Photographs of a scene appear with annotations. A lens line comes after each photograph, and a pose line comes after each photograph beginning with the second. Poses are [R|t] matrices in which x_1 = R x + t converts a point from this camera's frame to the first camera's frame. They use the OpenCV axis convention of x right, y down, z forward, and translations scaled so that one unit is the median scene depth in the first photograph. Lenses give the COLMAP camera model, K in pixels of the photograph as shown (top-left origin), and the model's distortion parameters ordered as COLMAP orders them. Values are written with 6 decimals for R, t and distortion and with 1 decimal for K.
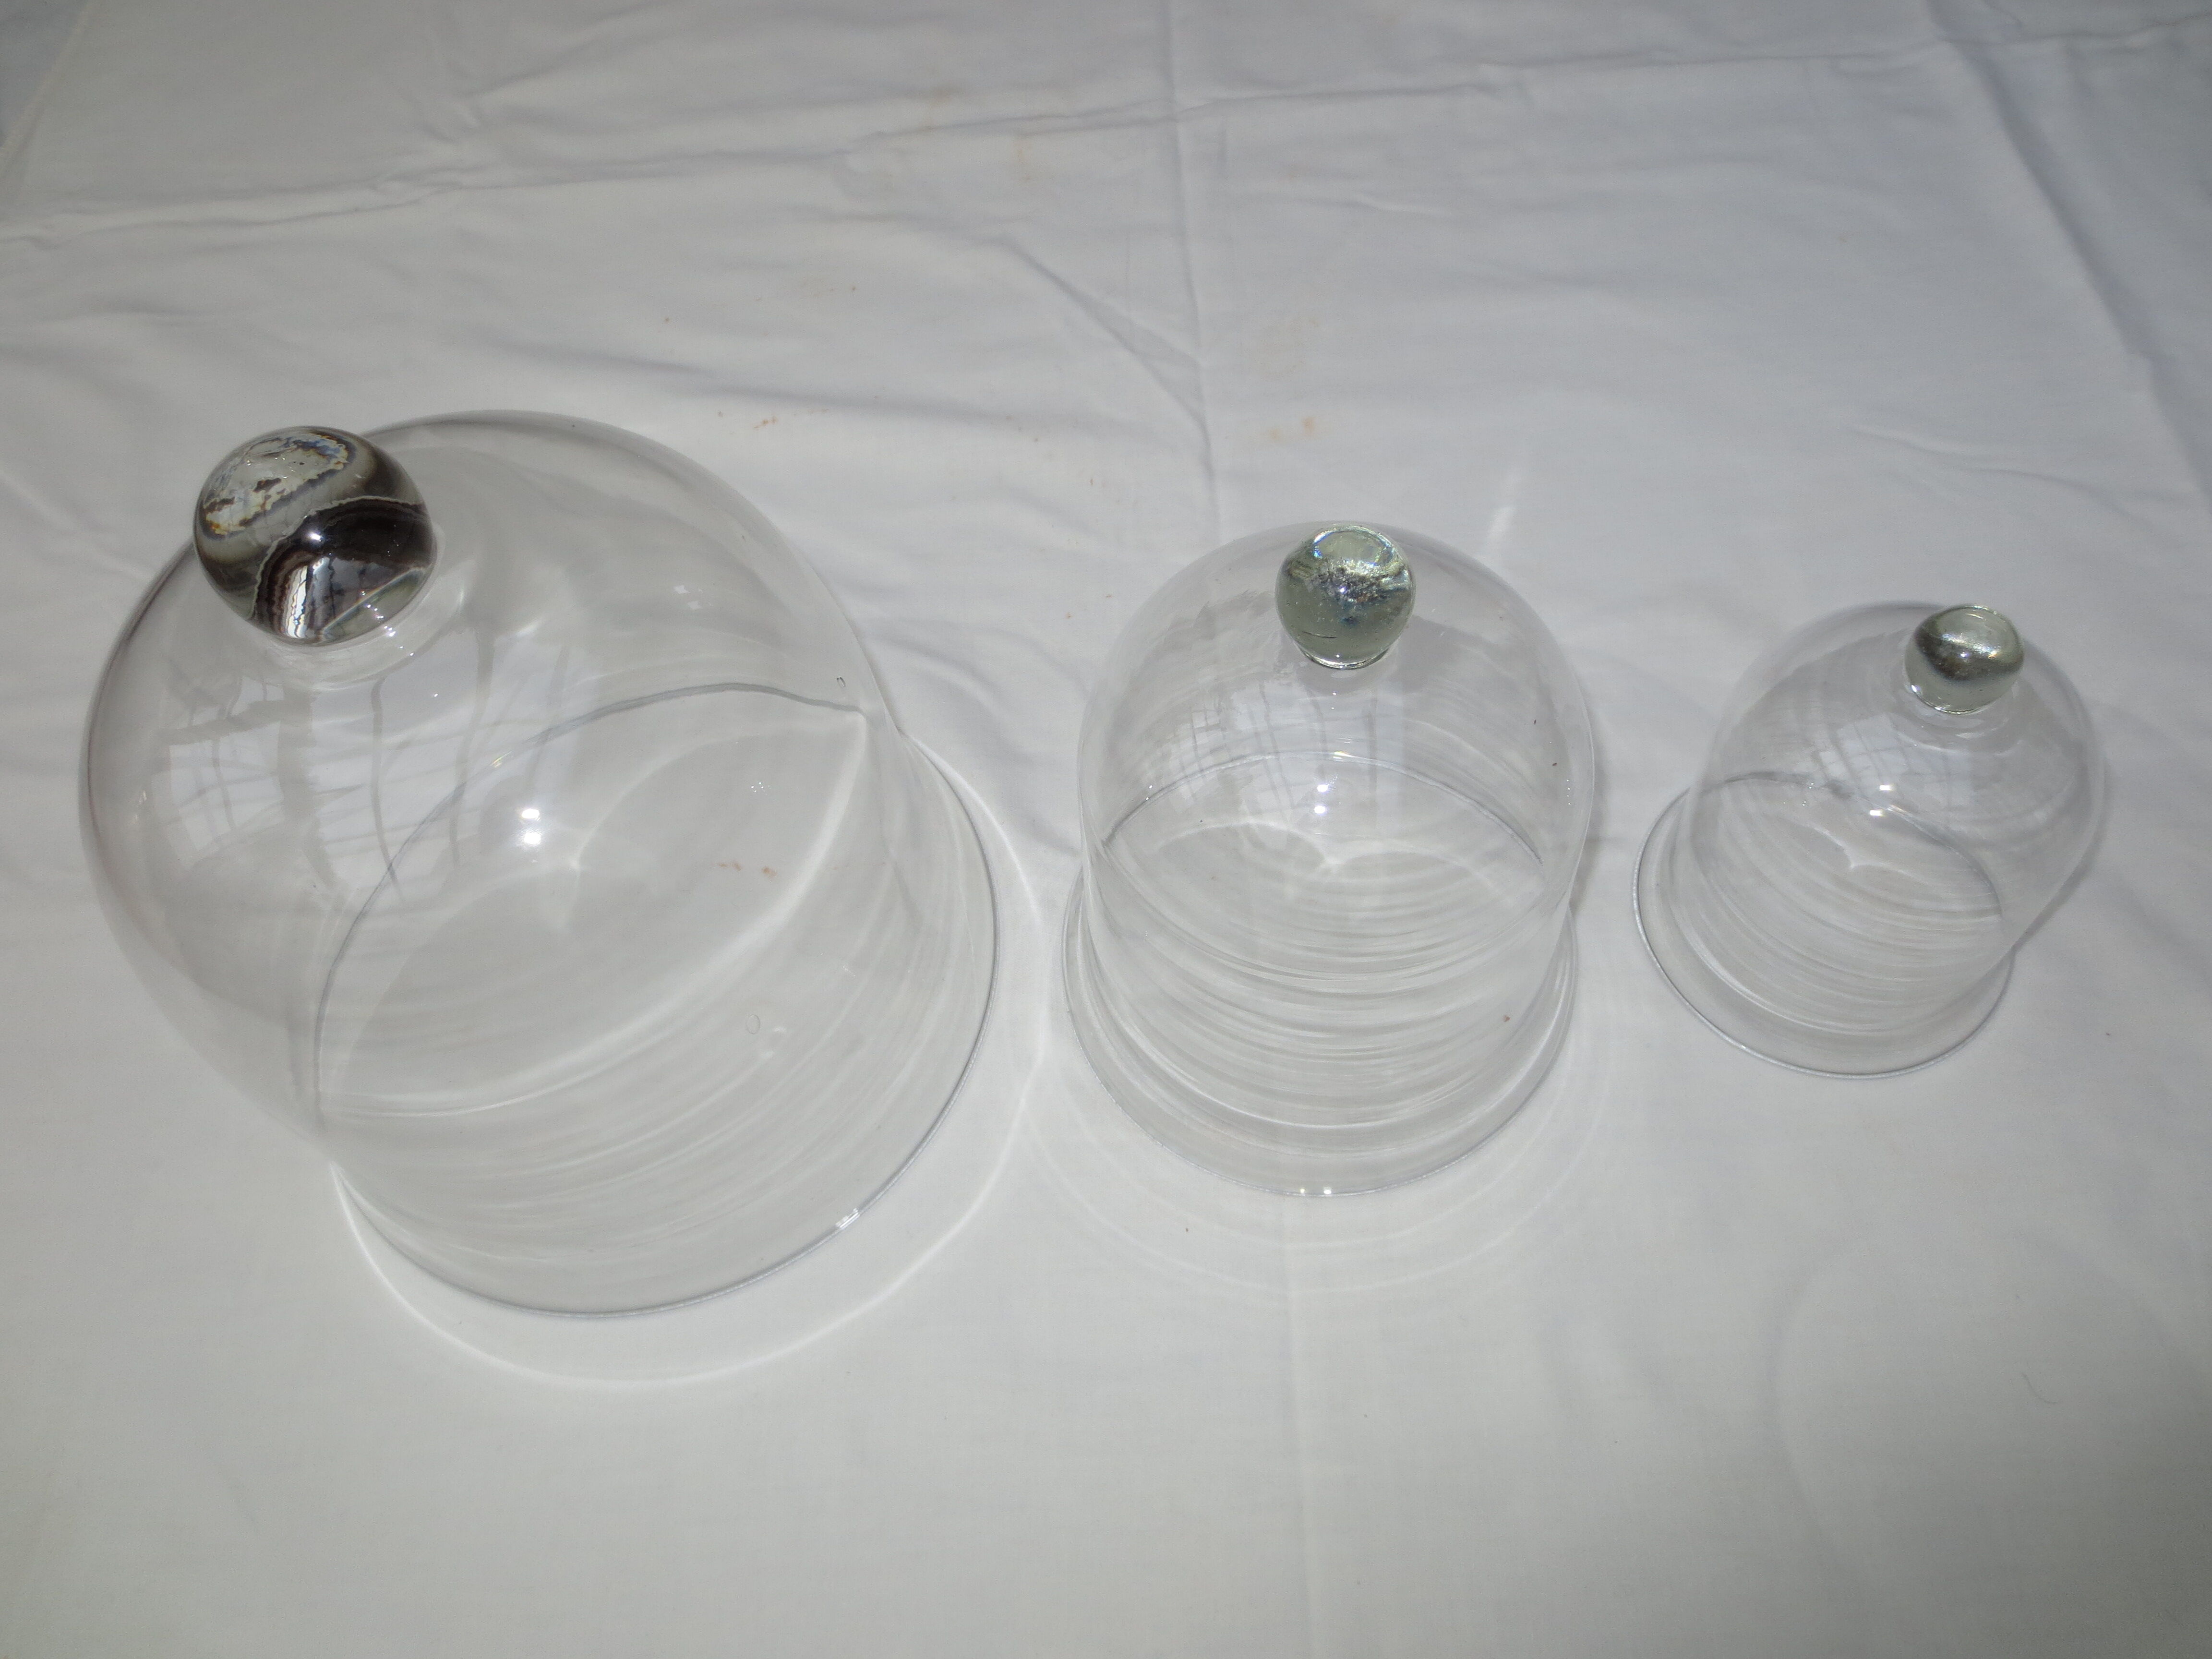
lens RADIAL K [[1563.2, 0, 1108.3], [0, 1563.2, 824.1], [0, 0, 1]] dist [-0.036398, 0.009762]
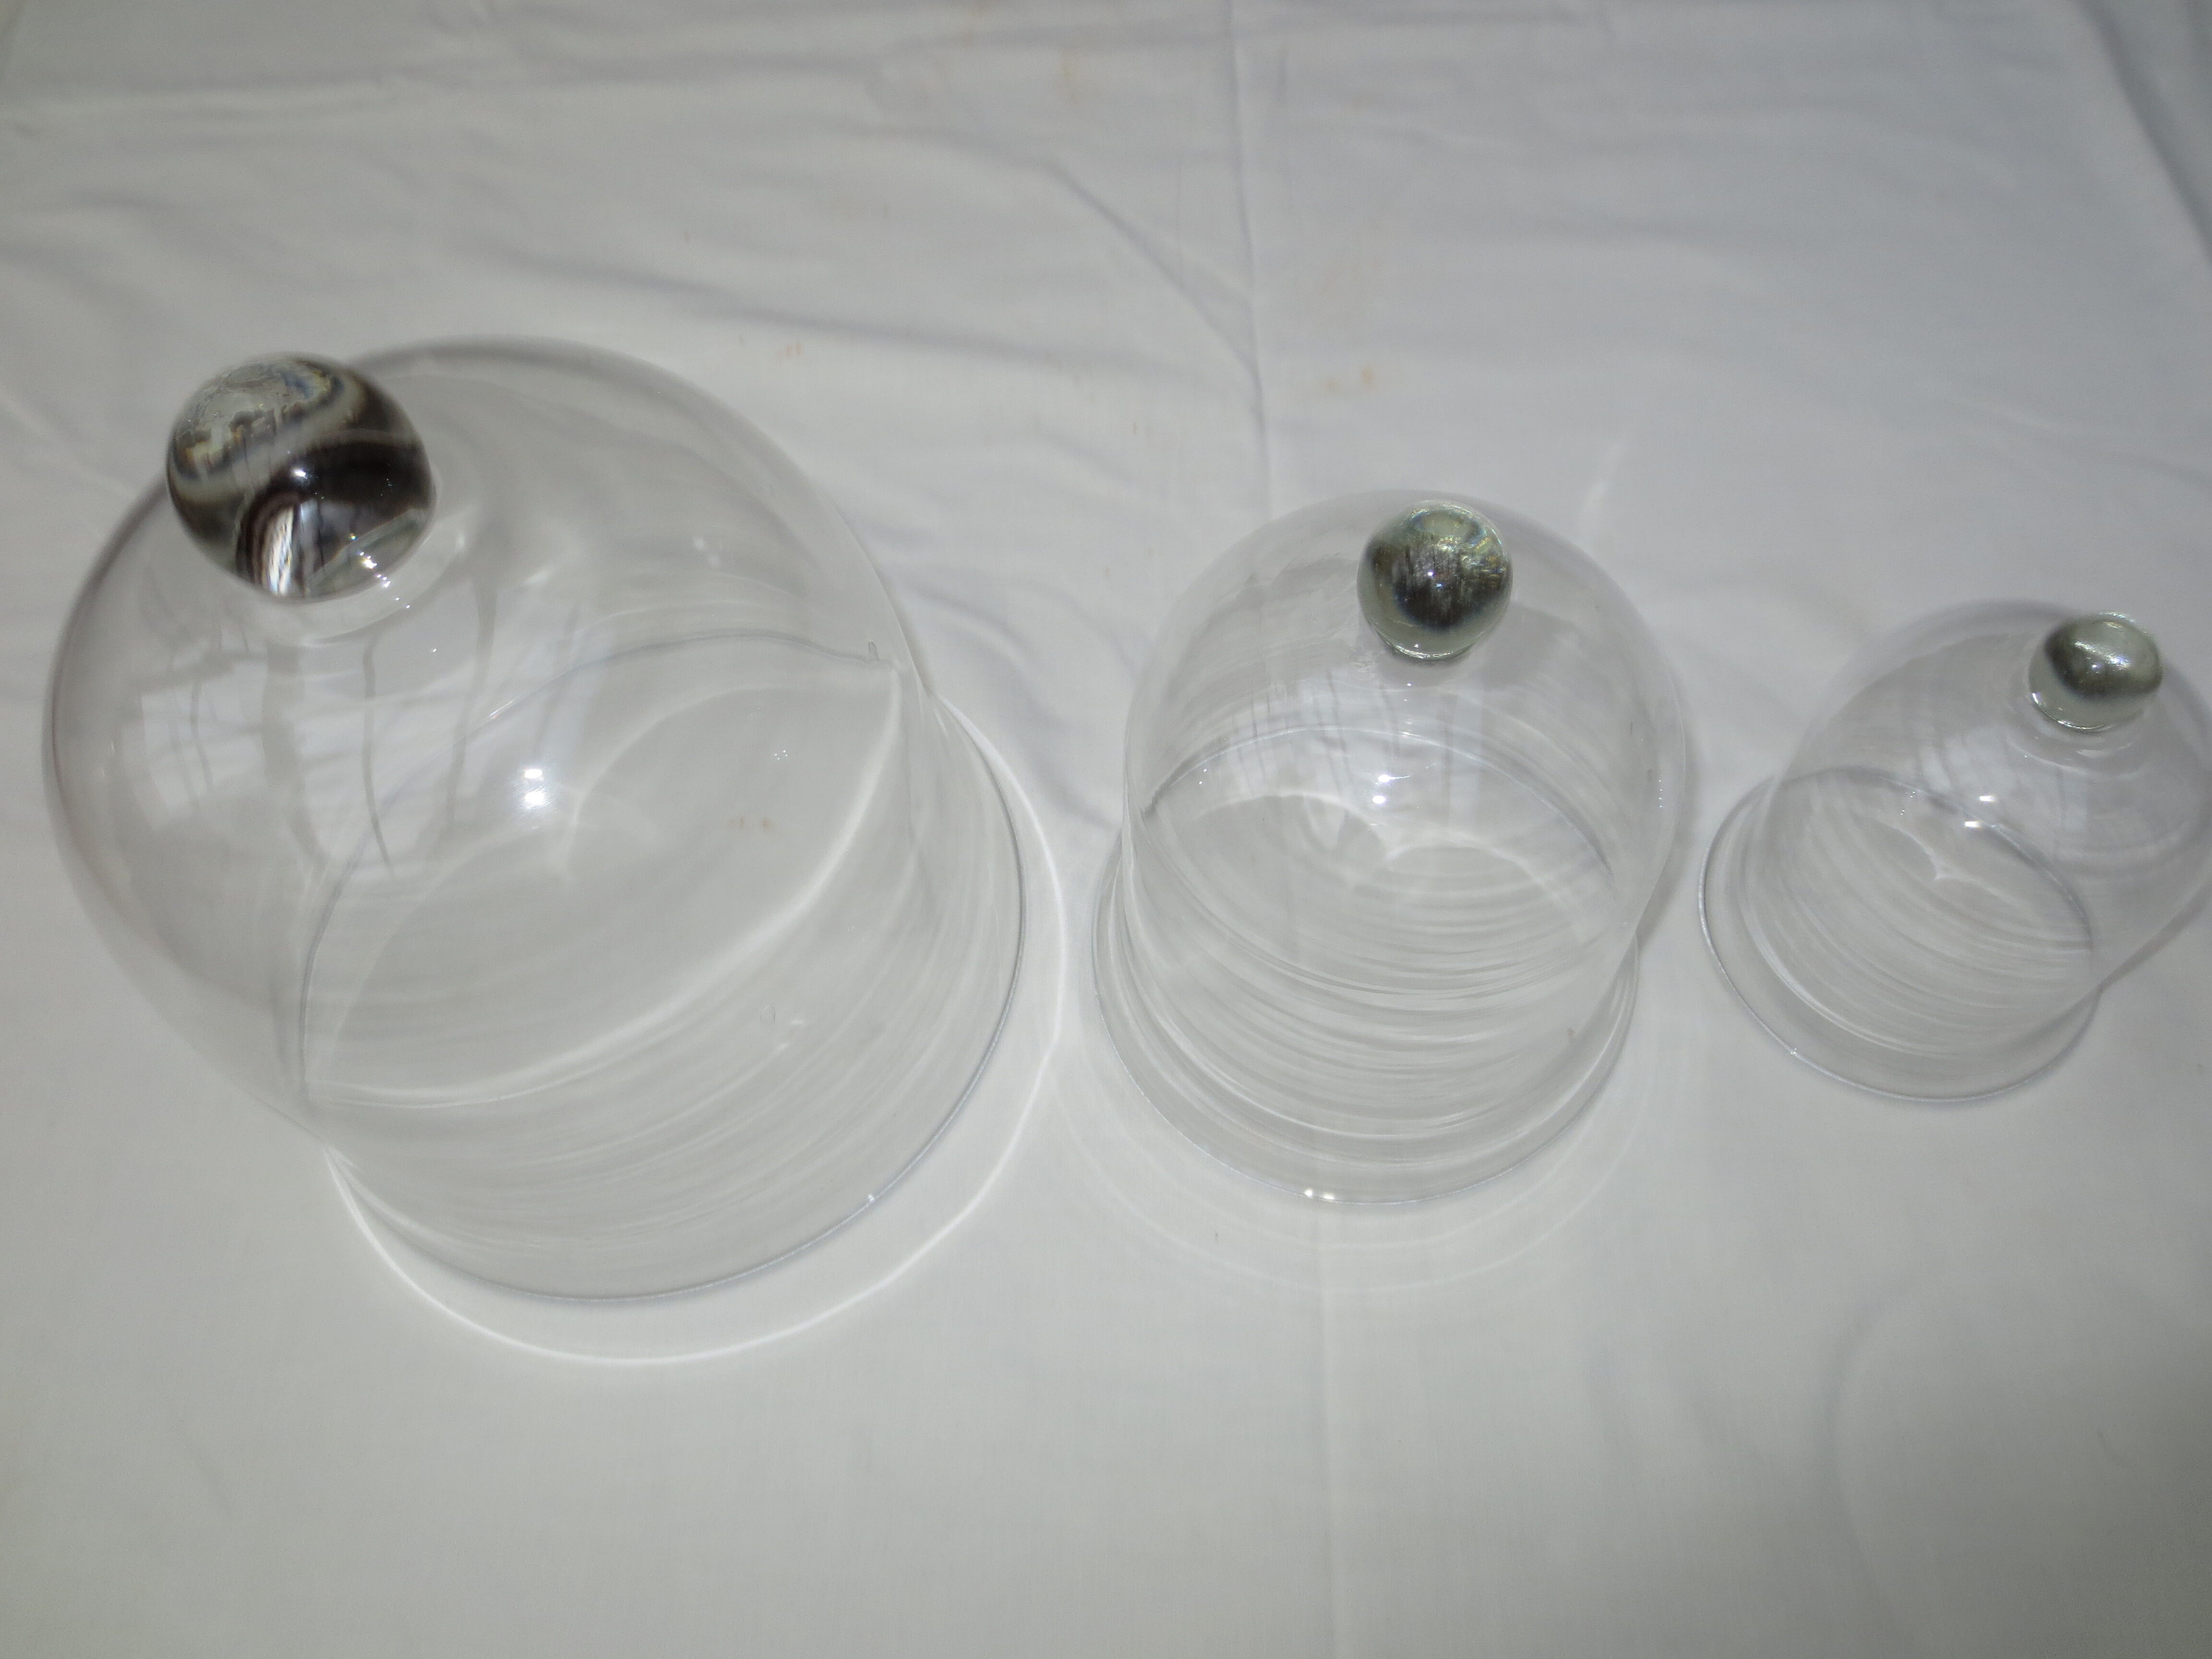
lens RADIAL K [[1563.2, 0, 1099.9], [0, 1563.2, 824.9], [0, 0, 1]] dist [-0.036398, 0.009762]
pose [[0.999312, 0.037074, -0.000856, -0.022191], [-0.036996, 0.998262, 0.045867, -0.022916], [0.002555, -0.045803, 0.998947, 0.050254]]
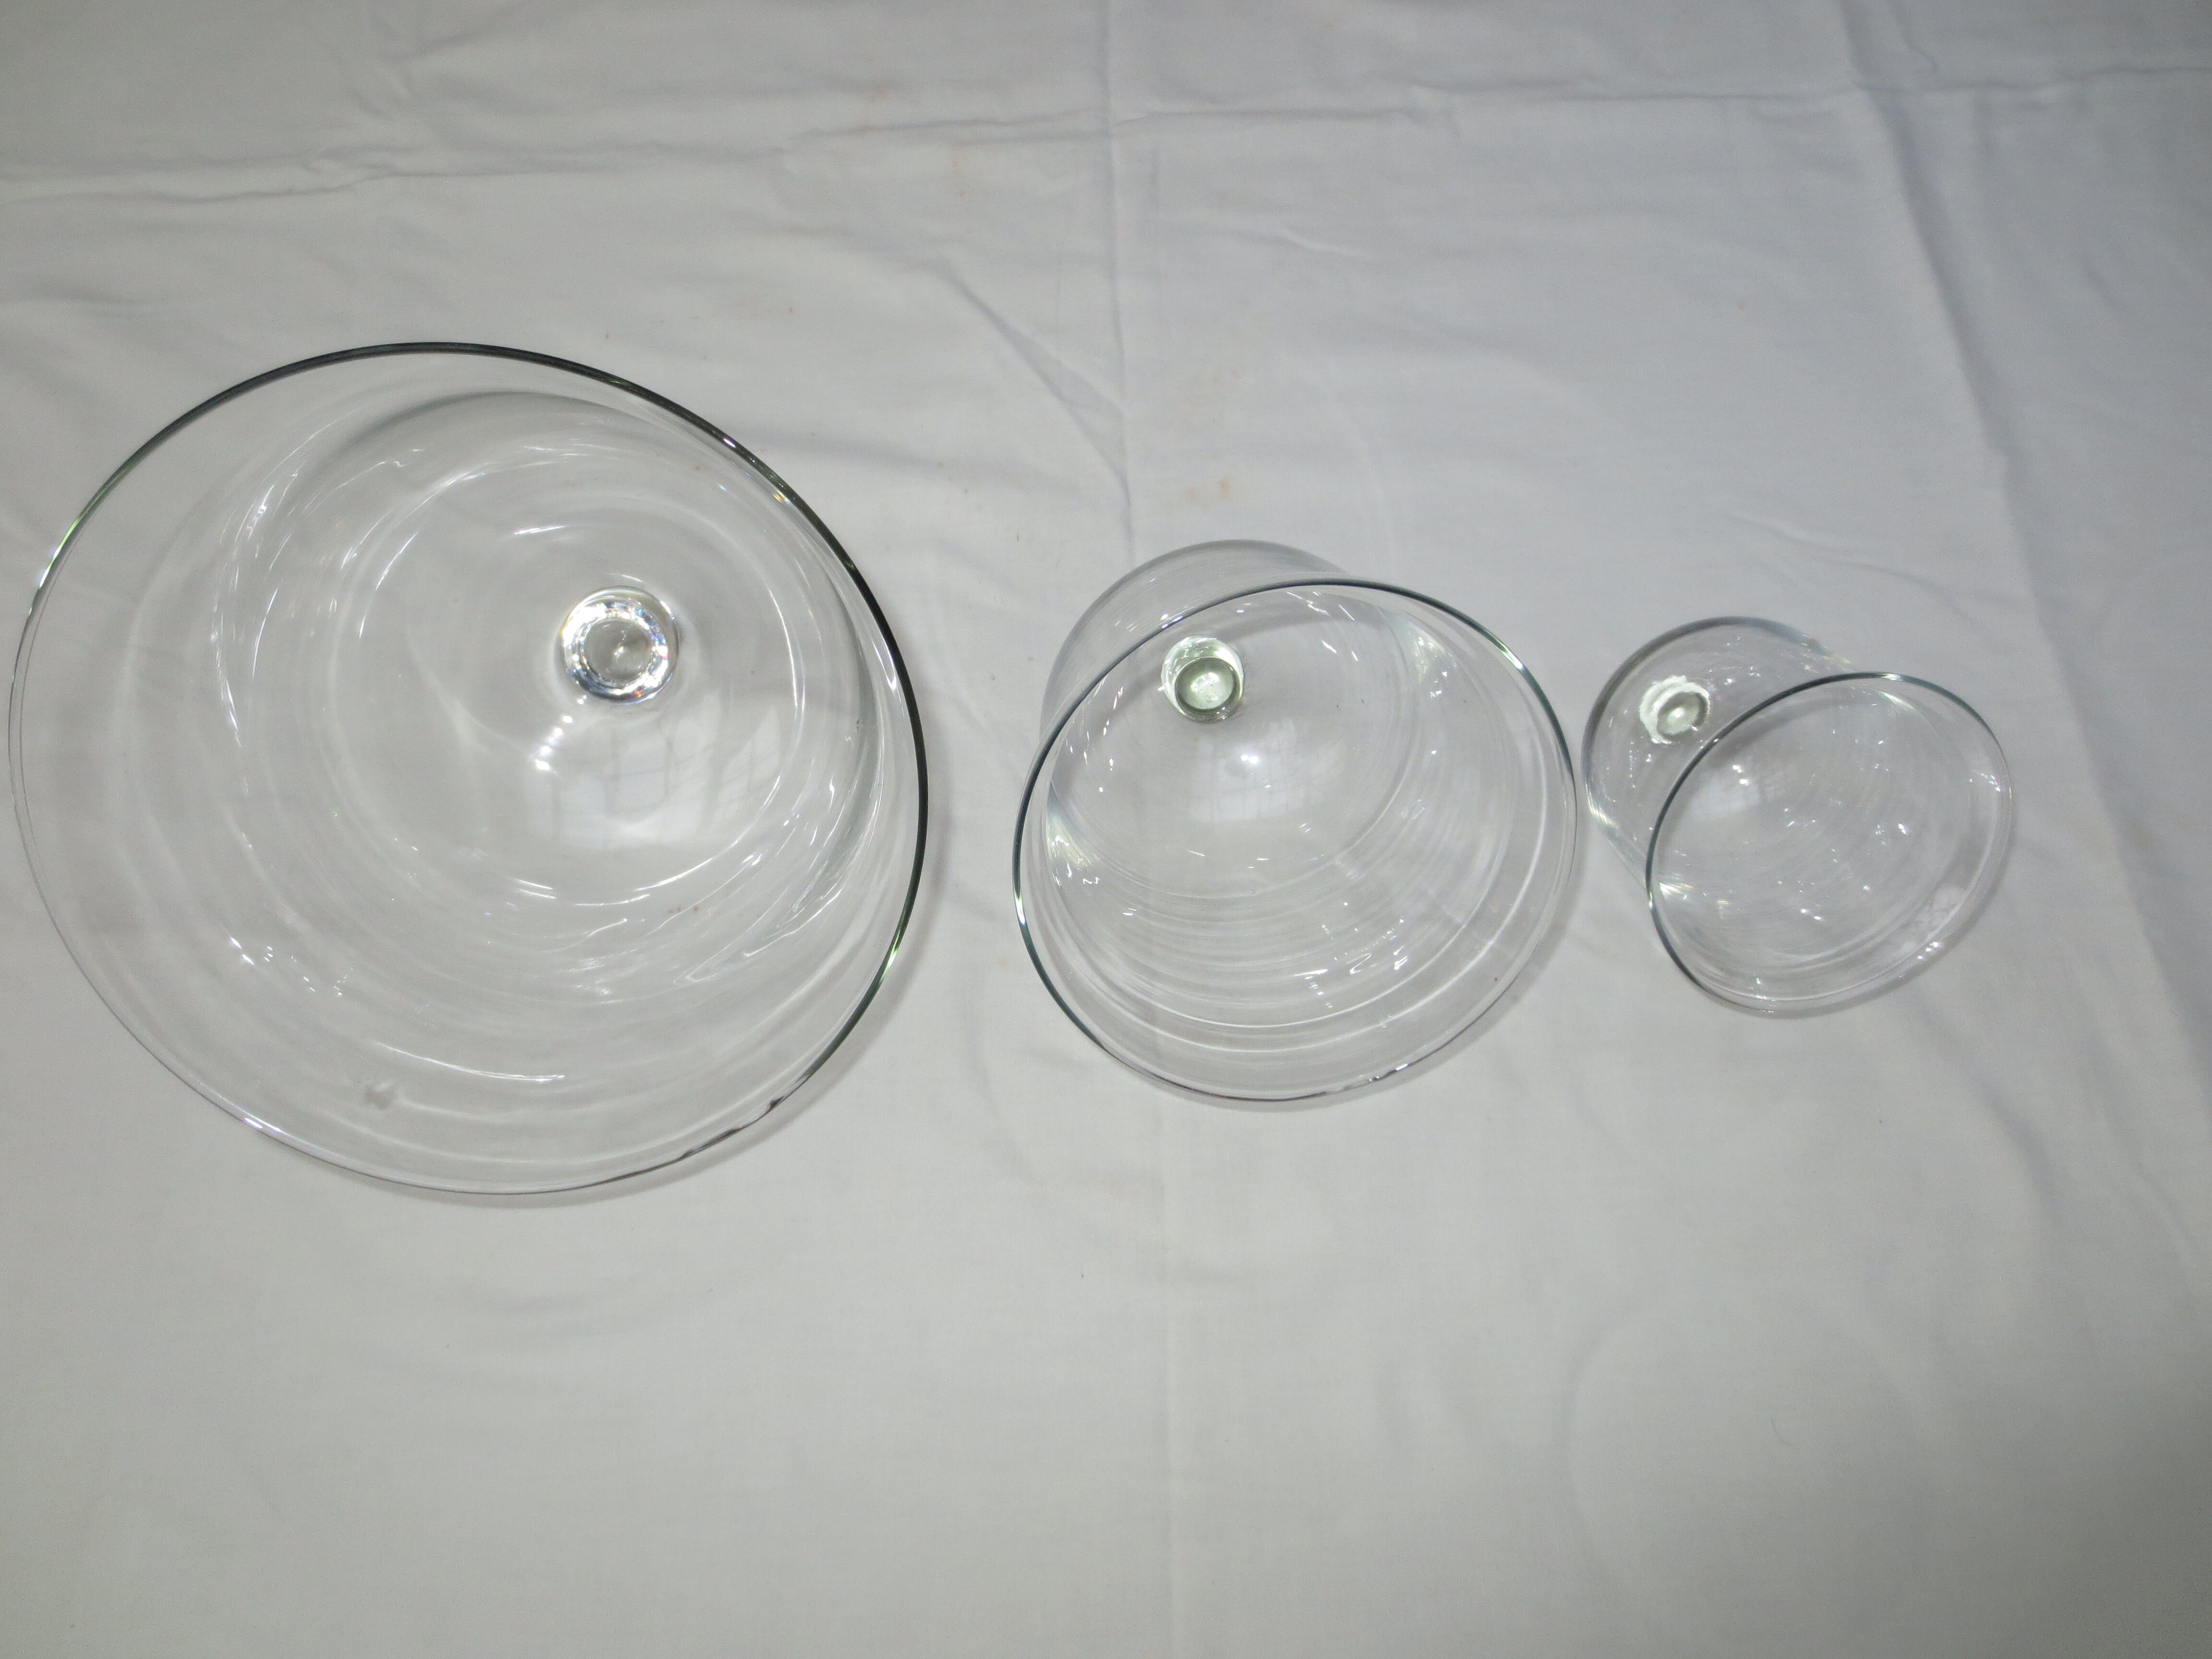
lens RADIAL K [[1563.2, 0, 1108.1], [0, 1563.2, 824.6], [0, 0, 1]] dist [-0.036398, 0.009762]
pose [[0.999101, 0.018341, 0.038222, 0.014151], [-0.023573, 0.989693, 0.141255, -0.181272], [-0.035237, -0.142029, 0.989235, -0.078758]]
